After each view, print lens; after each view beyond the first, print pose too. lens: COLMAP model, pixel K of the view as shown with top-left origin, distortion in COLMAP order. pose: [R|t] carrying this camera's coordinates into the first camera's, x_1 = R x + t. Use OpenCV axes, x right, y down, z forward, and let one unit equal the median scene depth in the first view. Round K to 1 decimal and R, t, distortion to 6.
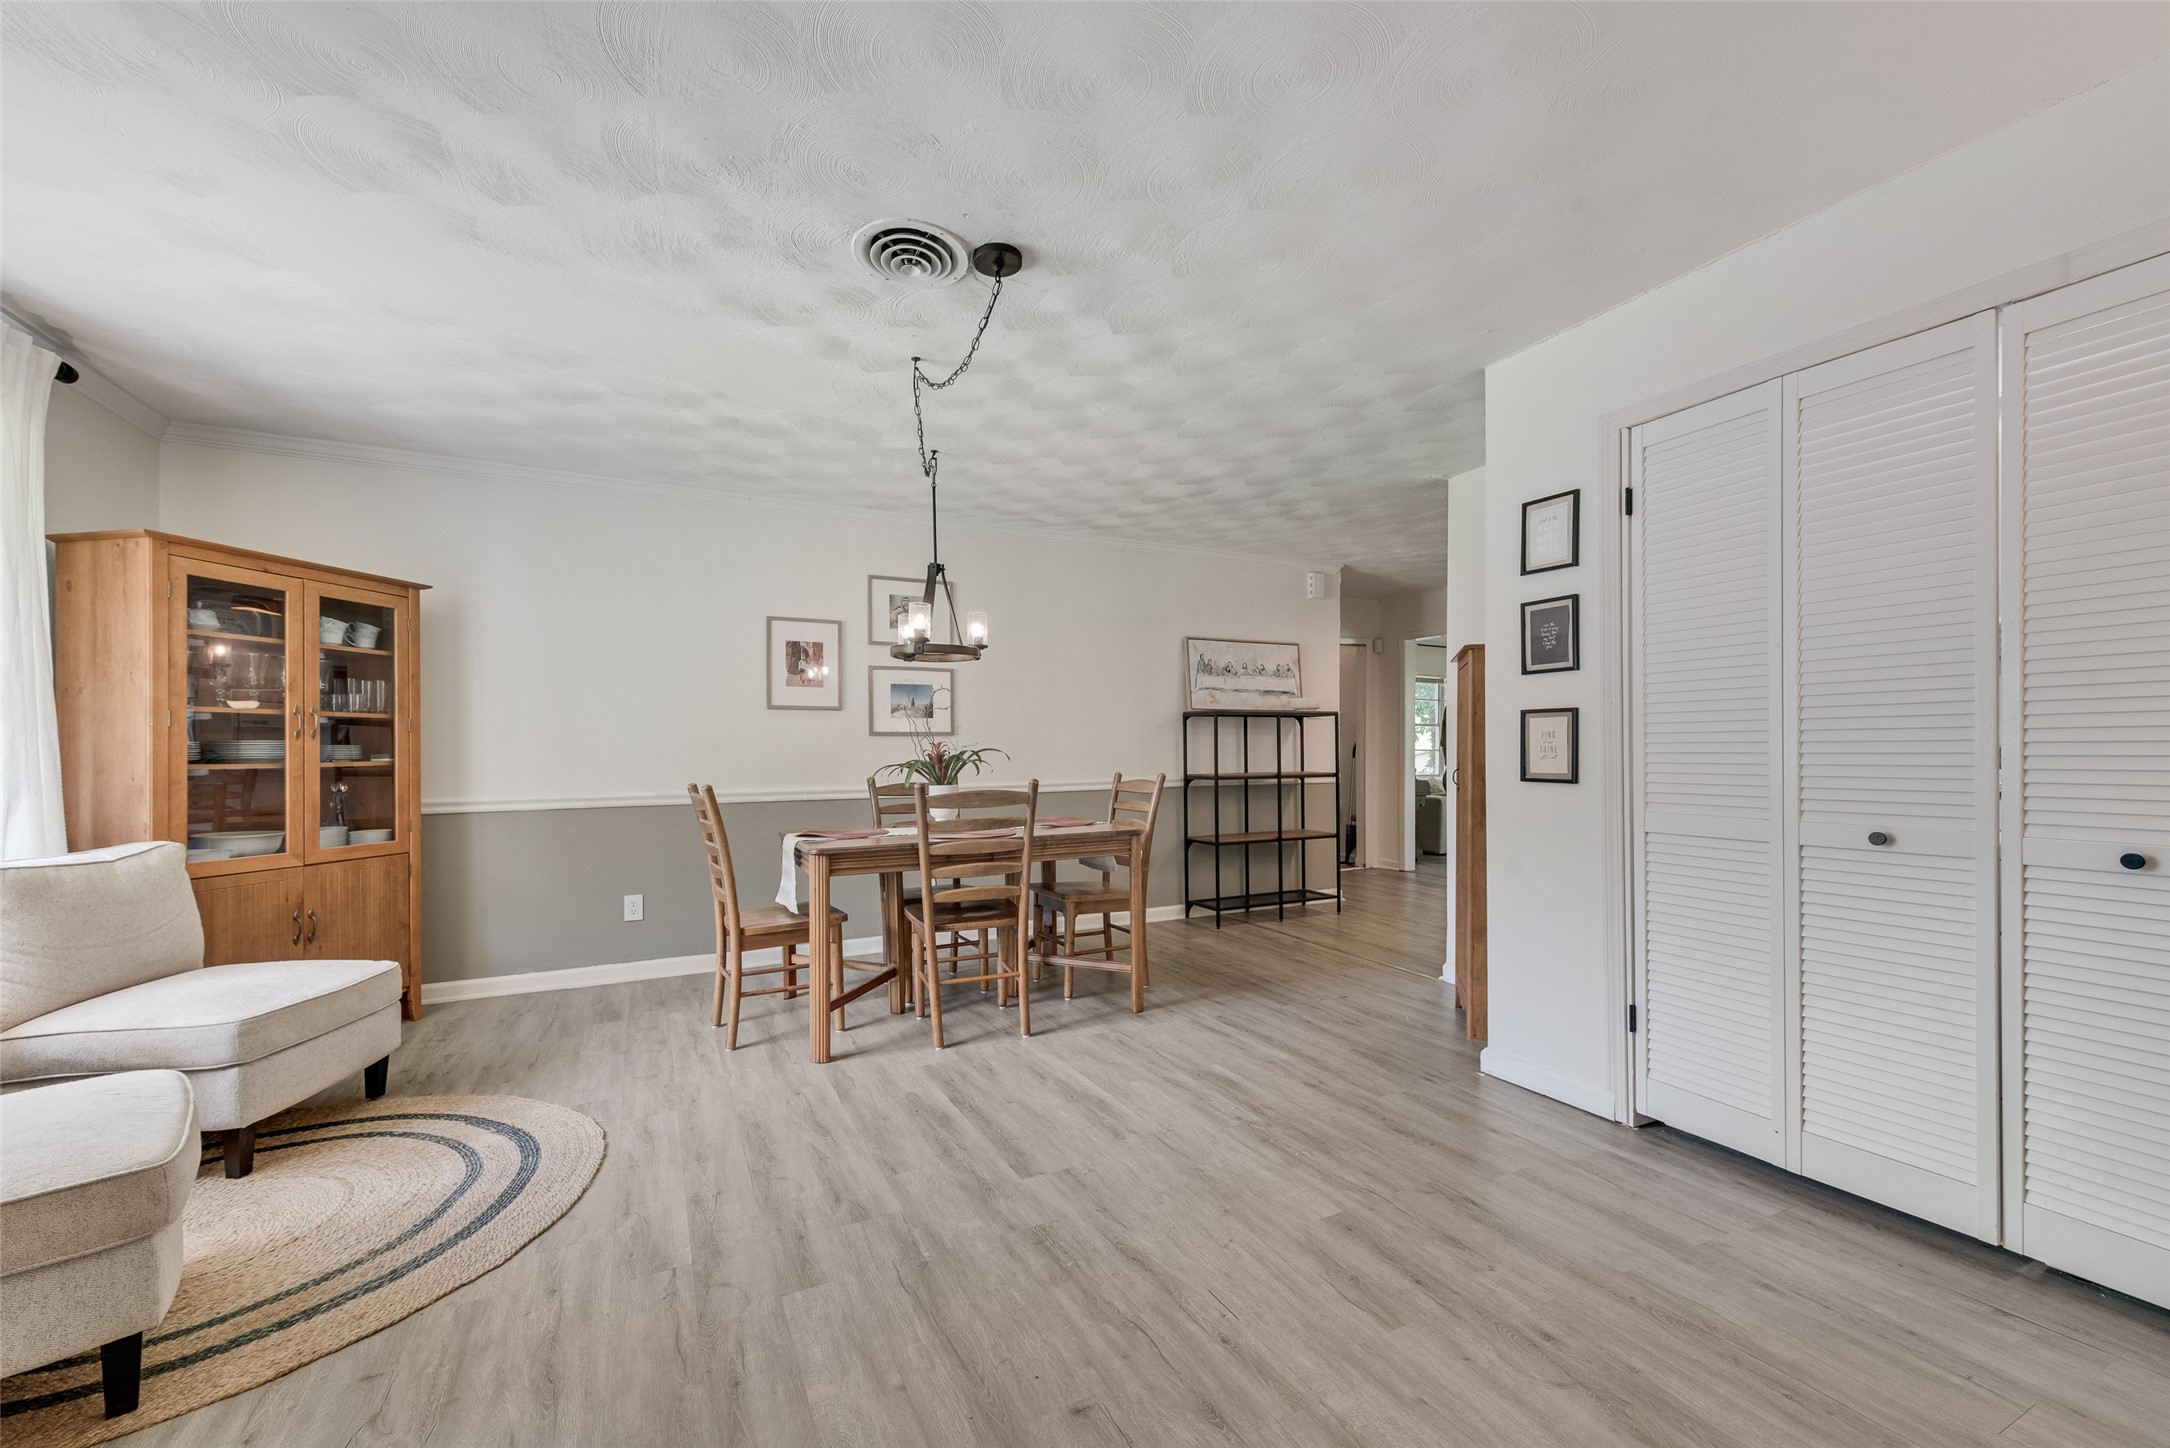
lens RADIAL K [[847.2, 0, 1083.8], [0, 847.2, 737.1], [0, 0, 1]] dist [0.021126, -0.009144]
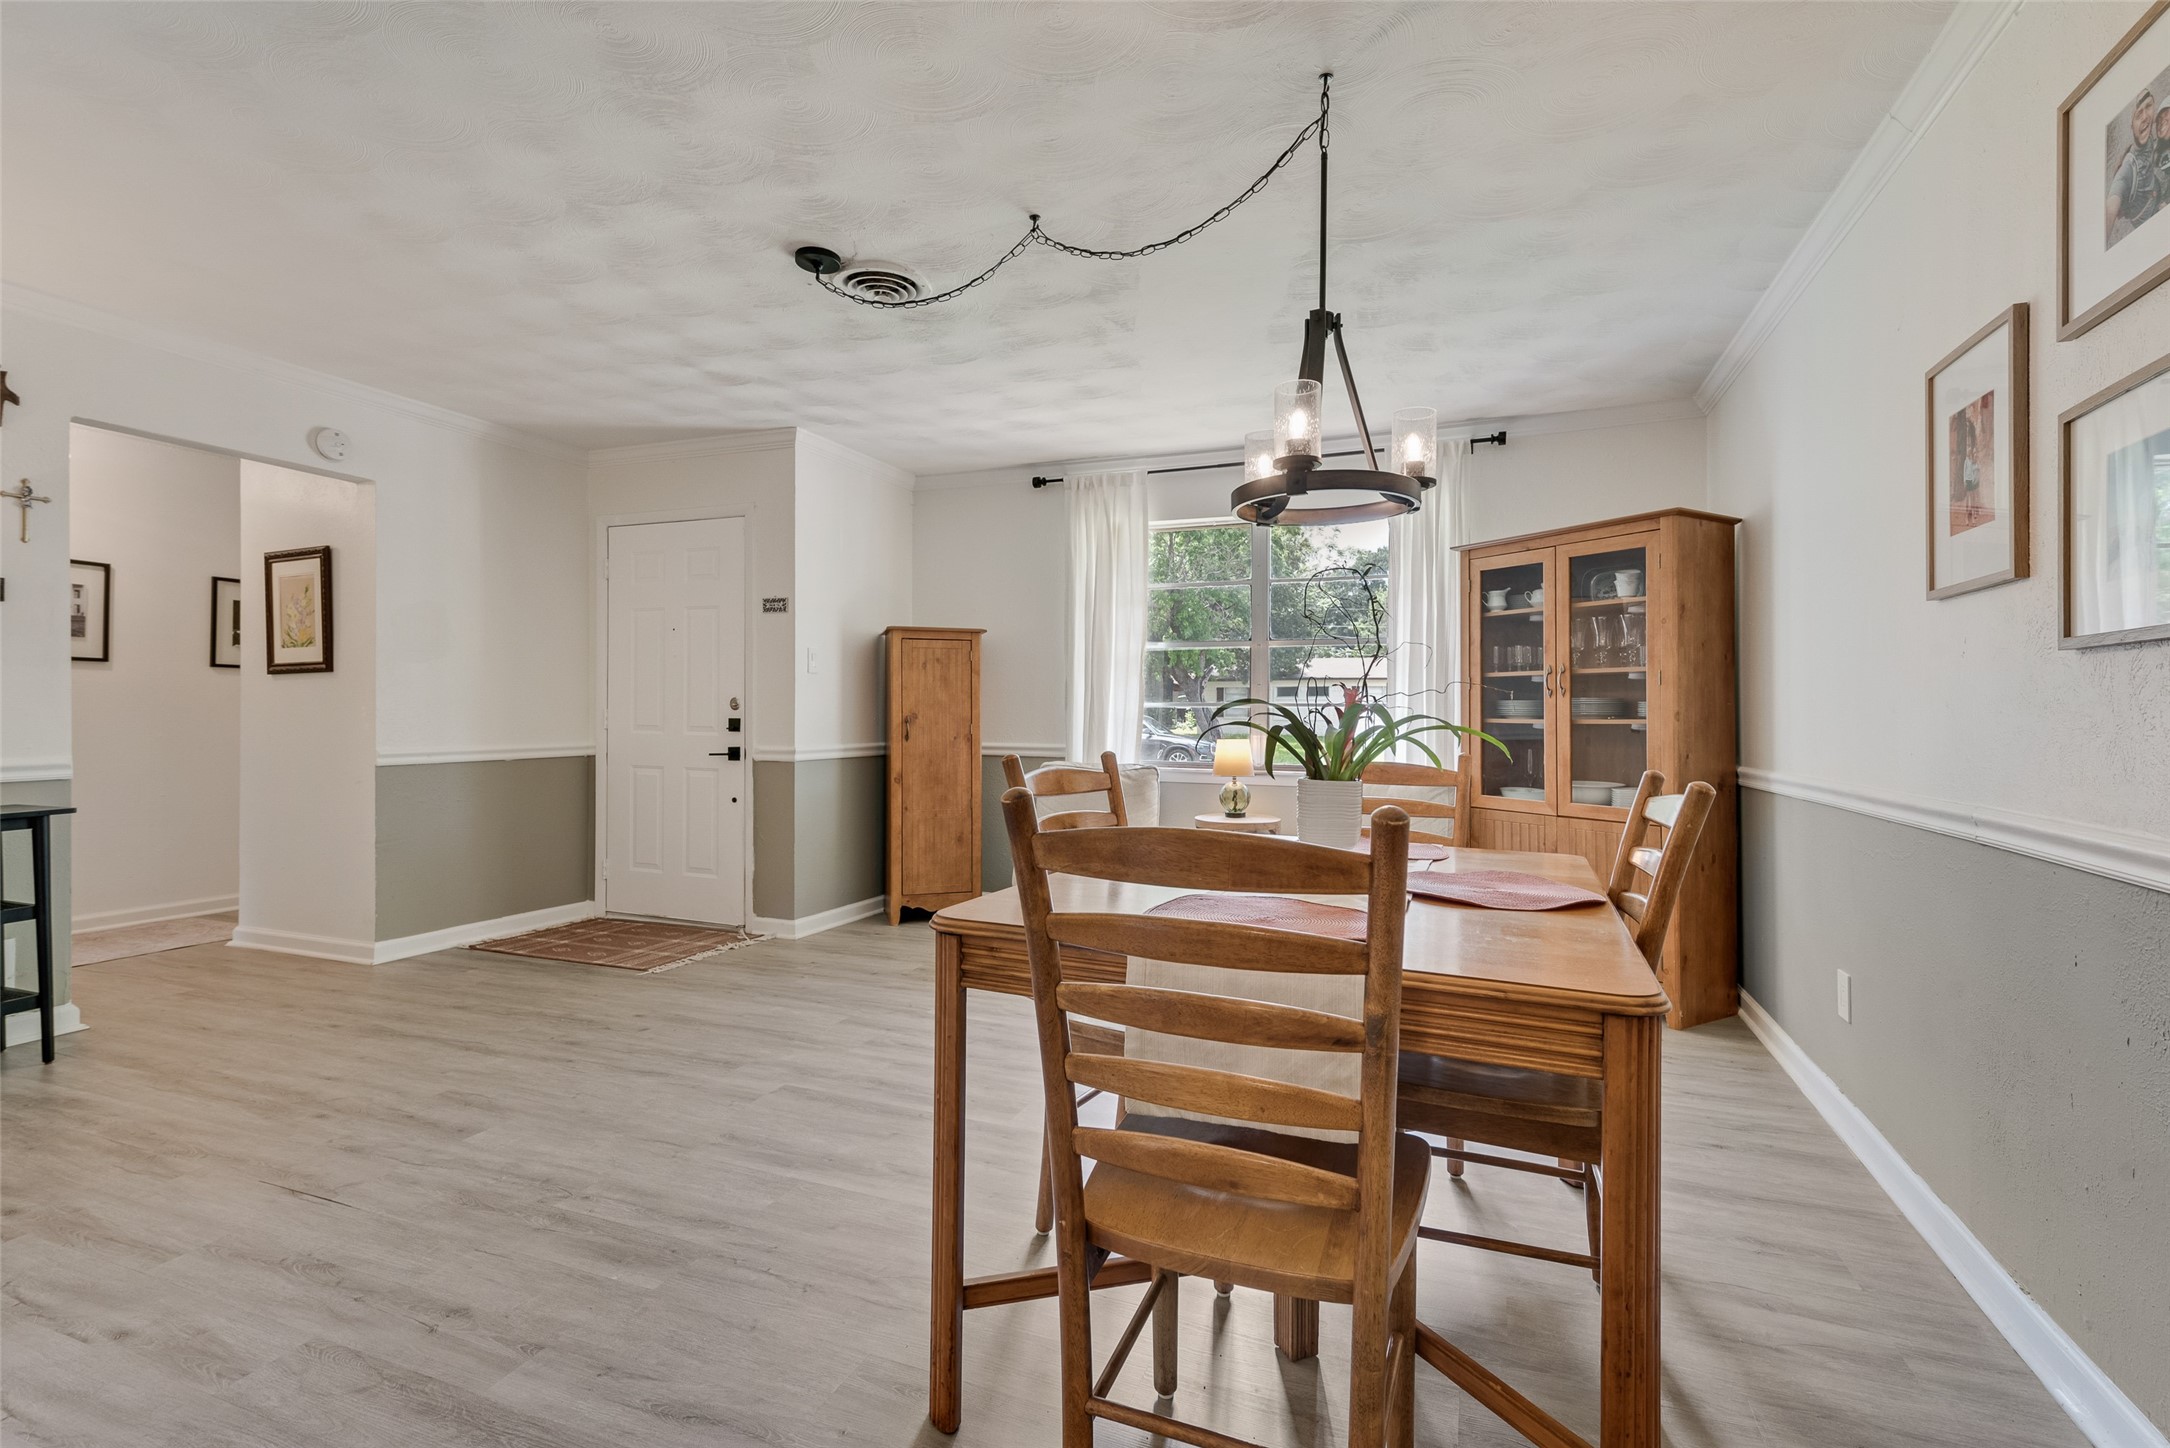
lens RADIAL K [[971.3, 0, 1085.3], [0, 971.3, 707.4], [0, 0, 1]] dist [-0.001666, -0.000153]
pose [[-0.745795, -0.001362, -0.666174, 0.471728], [0.008605, 0.999895, -0.011678, 0.036688], [0.666120, -0.014442, -0.745705, 2.153993]]
